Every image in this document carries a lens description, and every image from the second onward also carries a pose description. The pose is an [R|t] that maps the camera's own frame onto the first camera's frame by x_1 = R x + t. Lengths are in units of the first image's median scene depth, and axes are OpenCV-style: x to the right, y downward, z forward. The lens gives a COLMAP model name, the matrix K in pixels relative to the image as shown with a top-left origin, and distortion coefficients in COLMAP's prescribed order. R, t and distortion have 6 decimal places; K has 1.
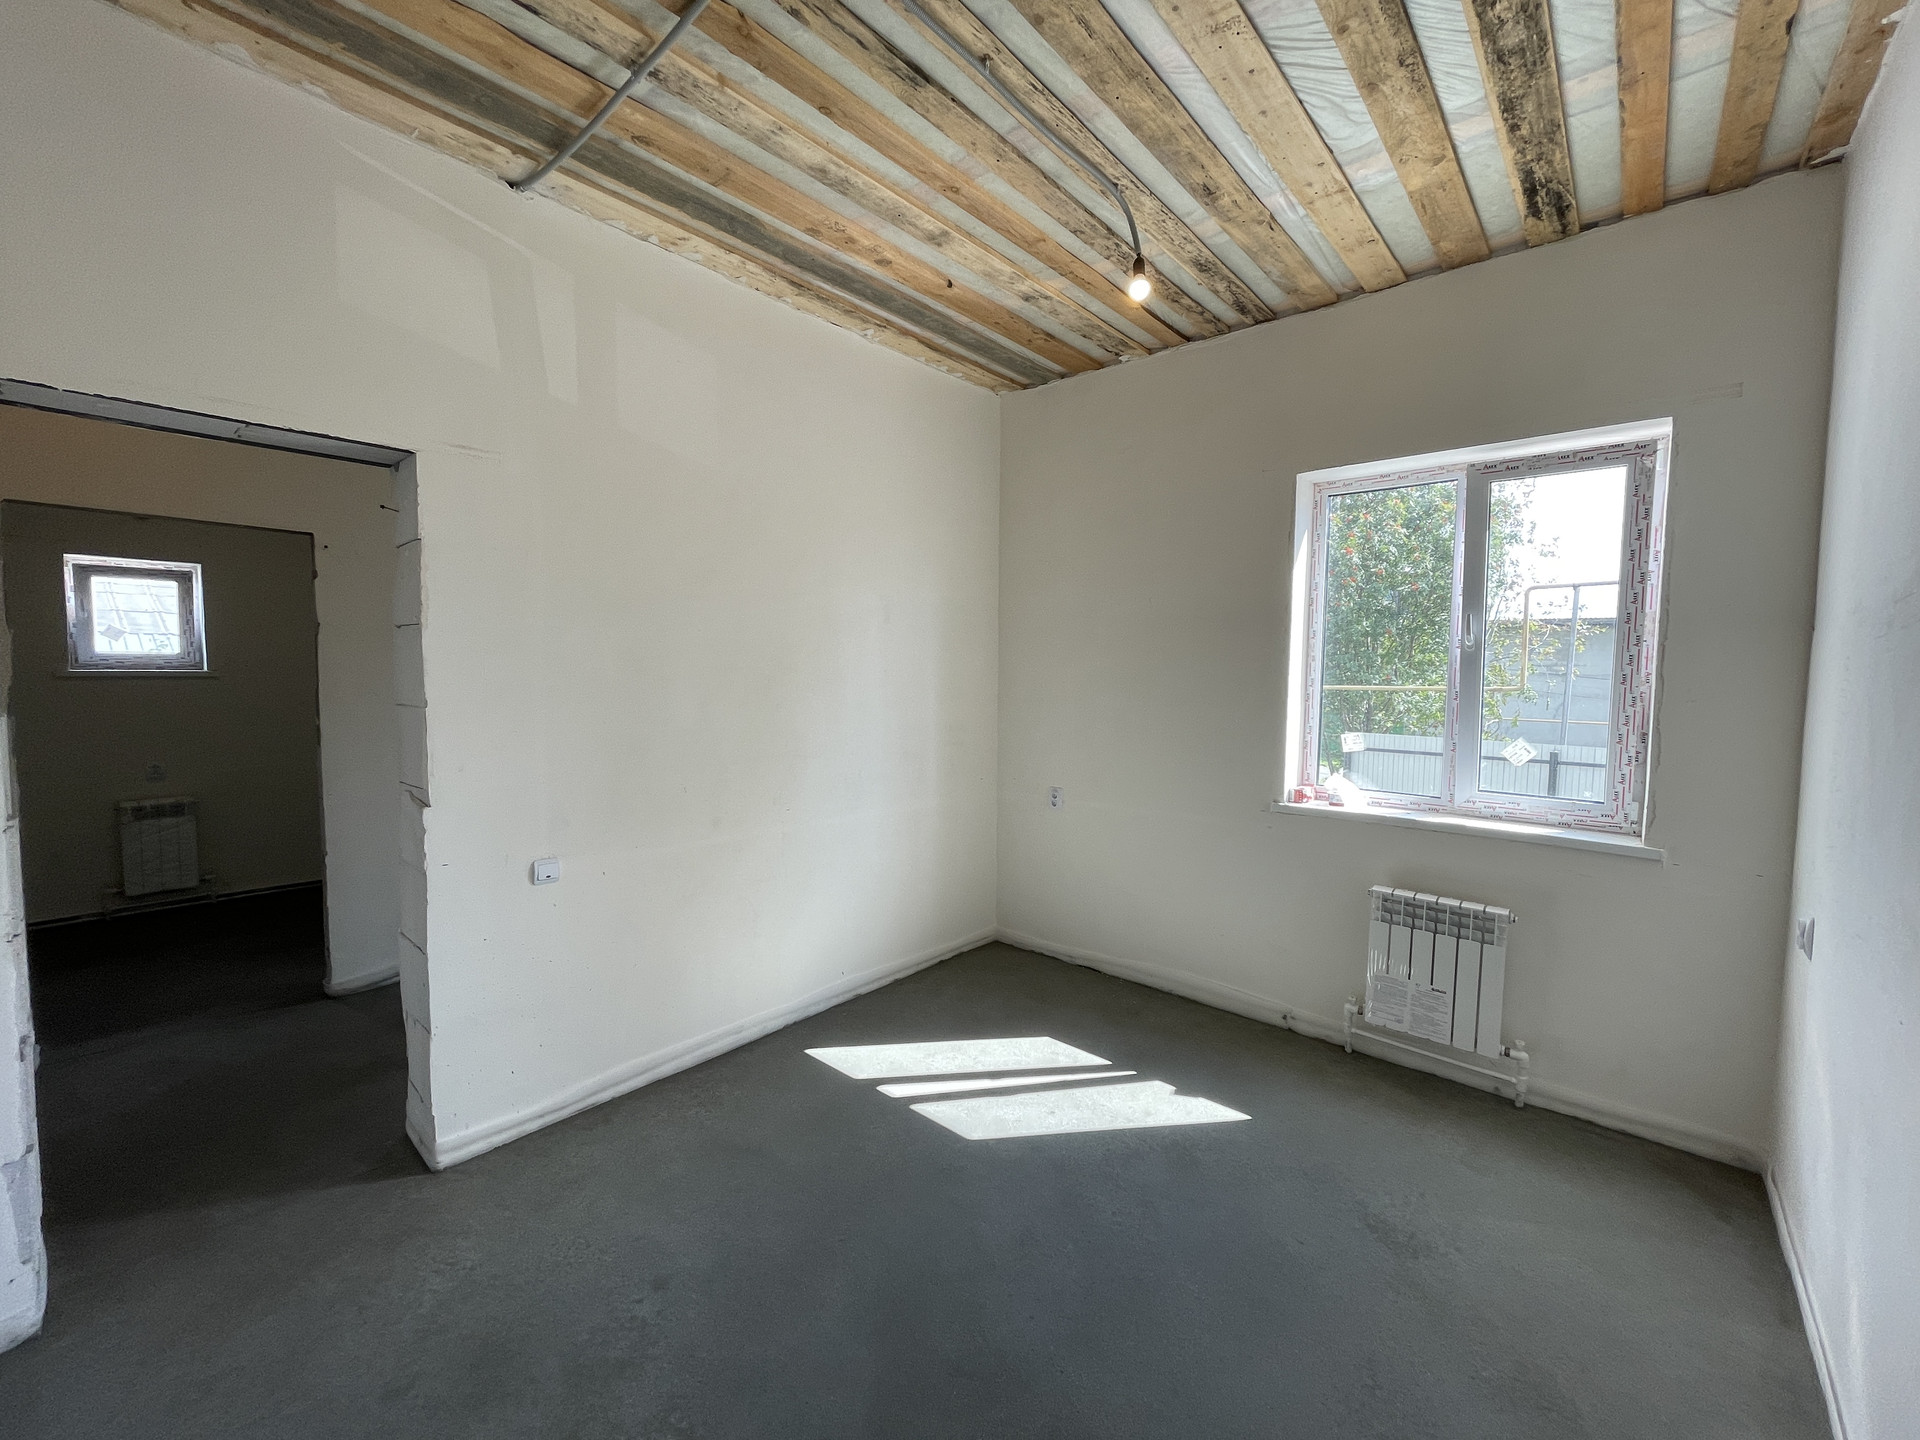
lens RADIAL K [[742.8, 0, 935.4], [0, 742.8, 717.5], [0, 0, 1]] dist [-0.001584, -0.000340]
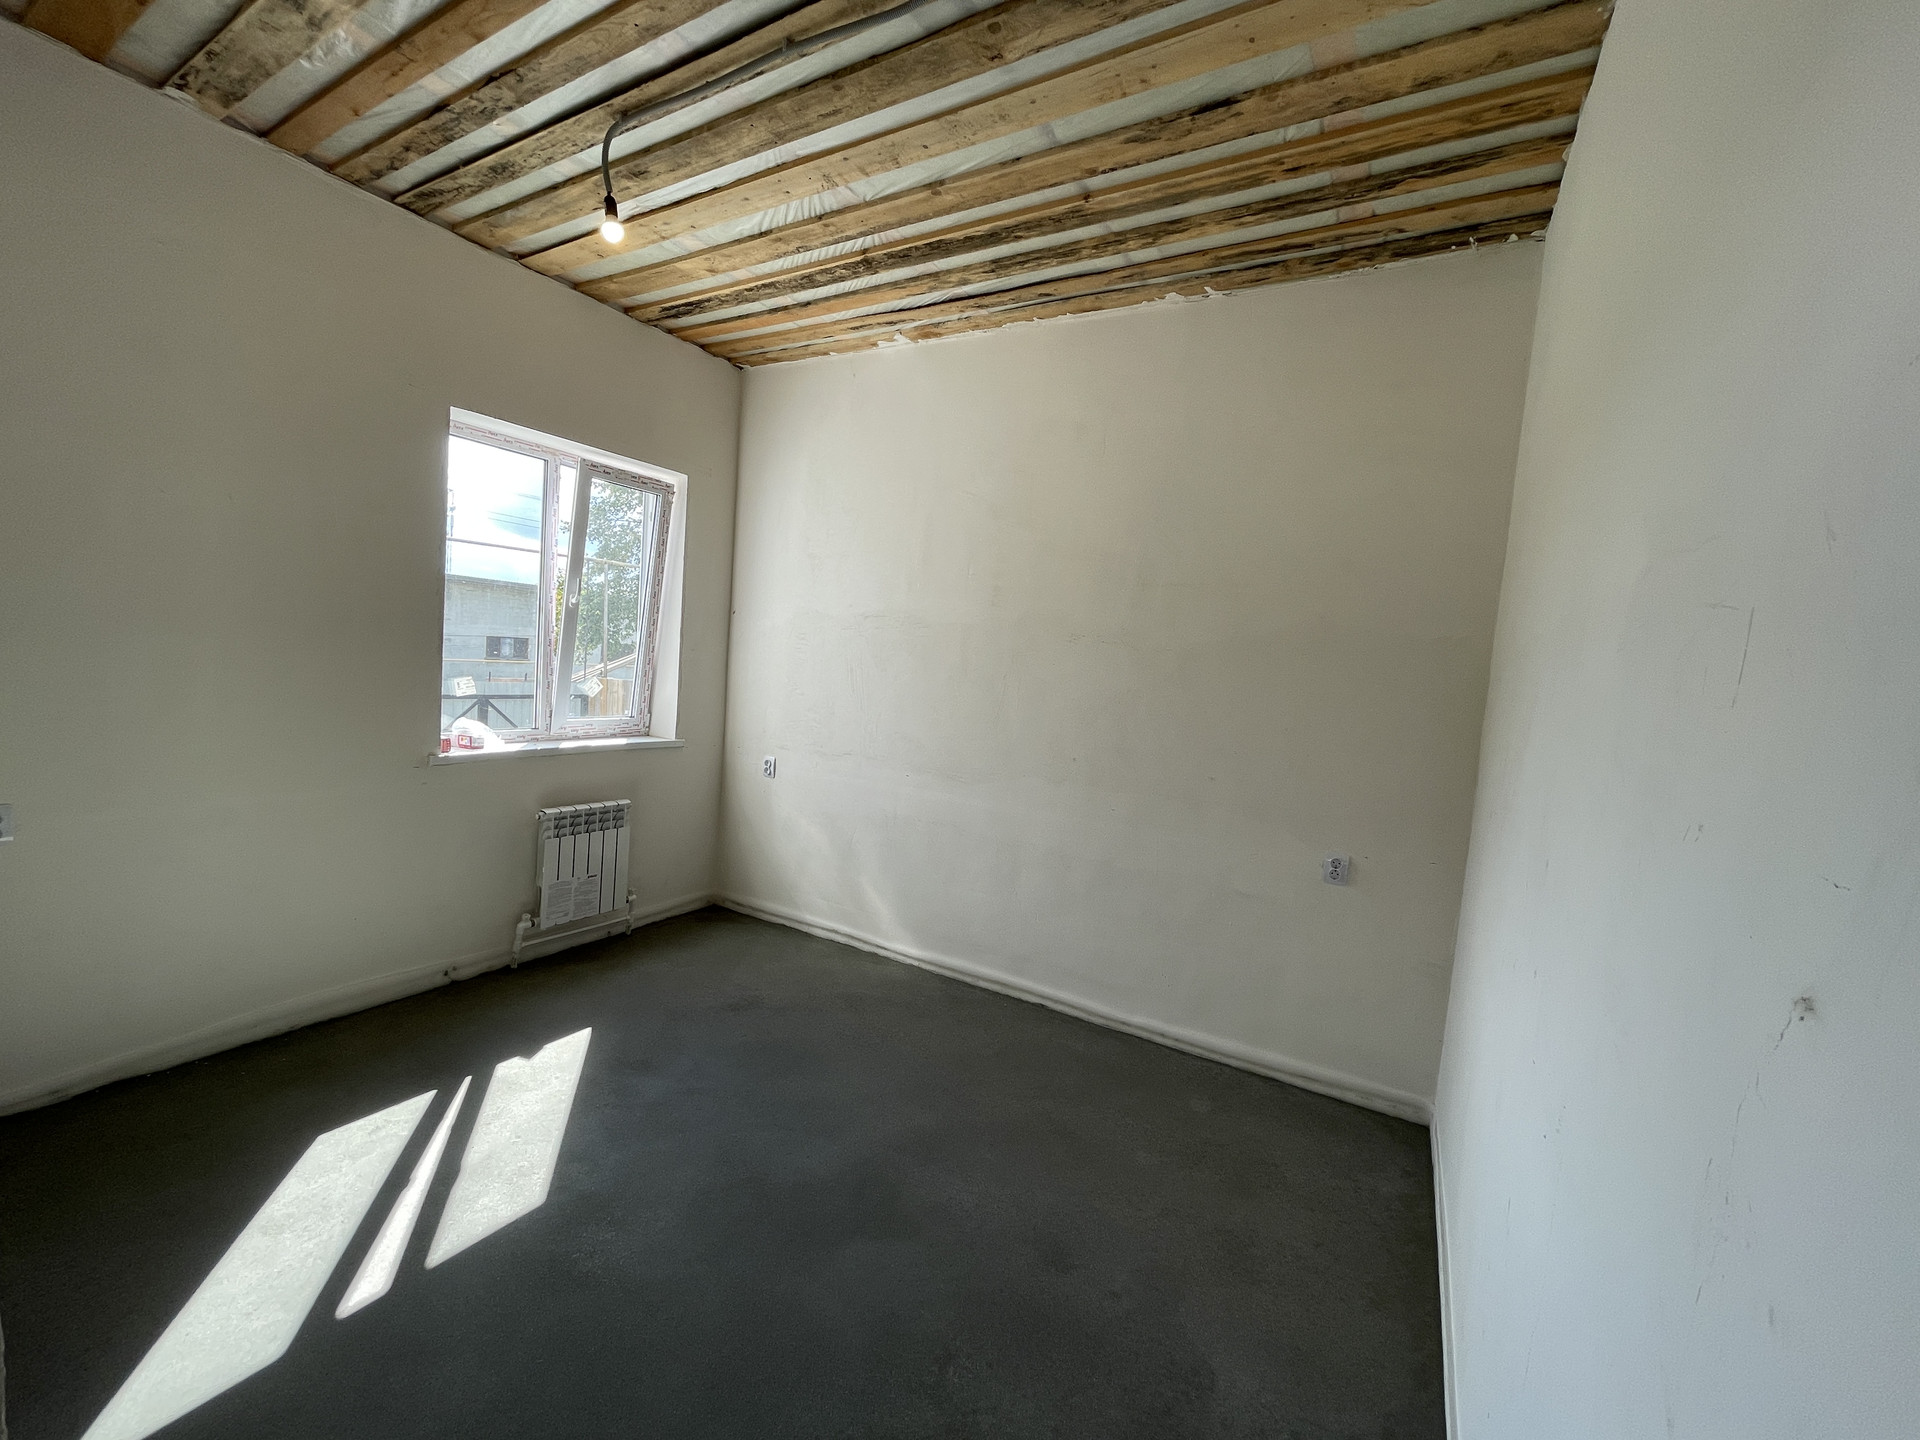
lens RADIAL K [[777.1, 0, 953.8], [0, 777.1, 712.1], [0, 0, 1]] dist [-0.000989, -0.000132]
pose [[-0.168963, -0.094921, 0.981041, -0.712581], [-0.011587, 0.995474, 0.094322, -0.047004], [-0.985554, 0.004570, -0.169298, 0.607839]]
